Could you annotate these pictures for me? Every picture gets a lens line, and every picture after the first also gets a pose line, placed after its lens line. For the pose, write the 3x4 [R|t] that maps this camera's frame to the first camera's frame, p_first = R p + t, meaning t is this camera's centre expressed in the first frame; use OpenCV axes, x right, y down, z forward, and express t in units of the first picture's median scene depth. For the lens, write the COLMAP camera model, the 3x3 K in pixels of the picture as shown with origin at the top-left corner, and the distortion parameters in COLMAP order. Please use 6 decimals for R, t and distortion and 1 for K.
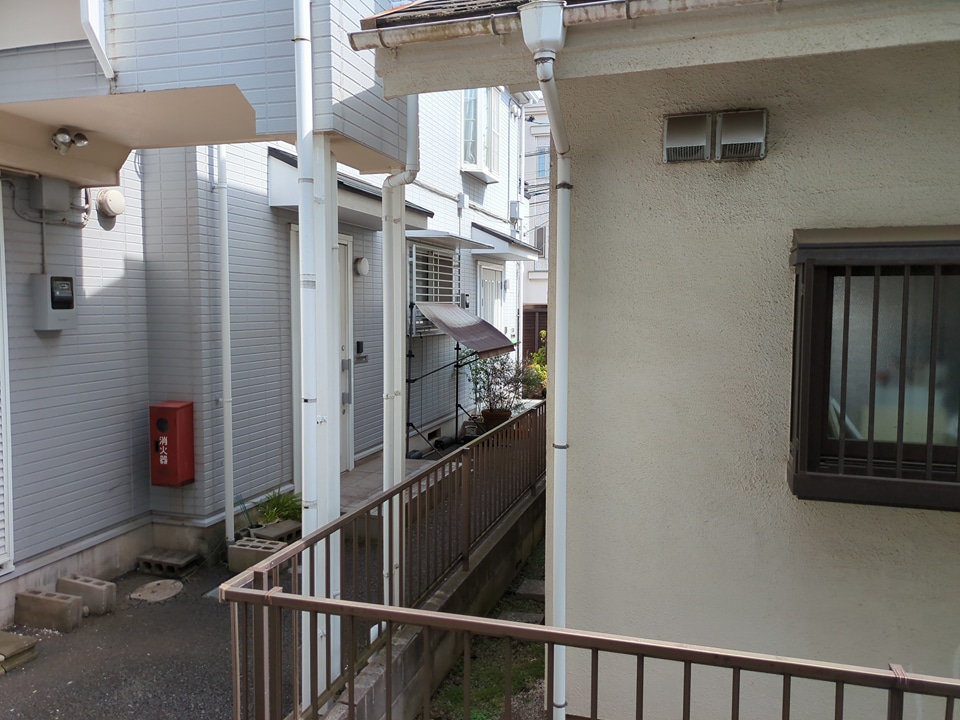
lens RADIAL K [[725.0, 0, 473.8], [0, 725.0, 358.5], [0, 0, 1]] dist [0.046602, -0.006586]
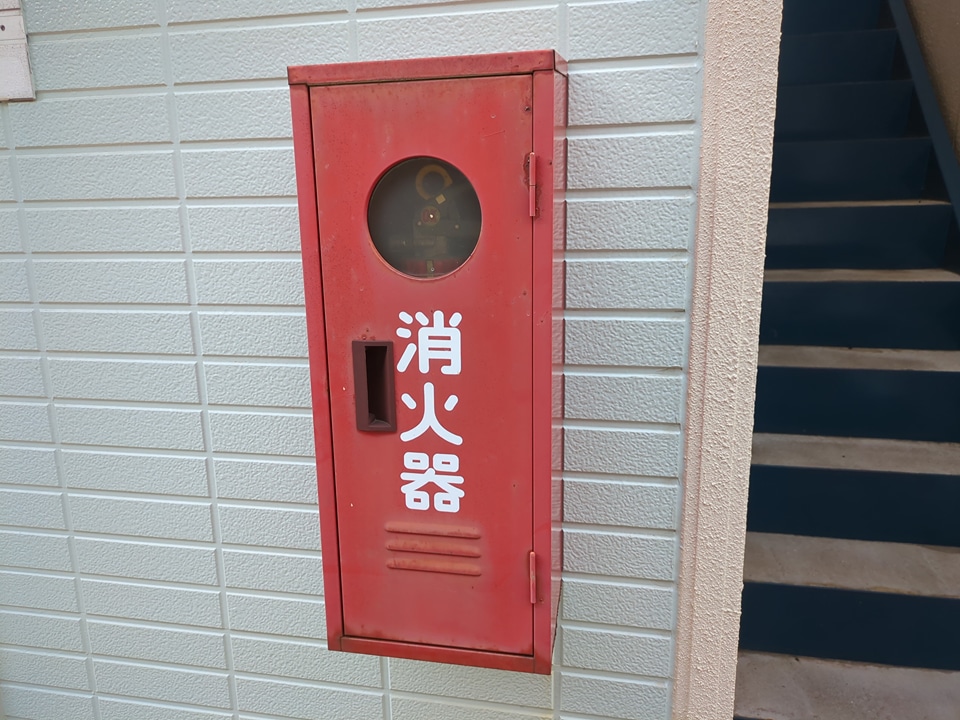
lens RADIAL K [[725.0, 0, 473.8], [0, 725.0, 358.5], [0, 0, 1]] dist [0.046602, -0.006586]
pose [[0.997126, -0.039435, 0.064695, -0.424191], [0.029111, 0.987735, 0.153400, 0.095742], [-0.069951, -0.151076, 0.986044, 0.871869]]
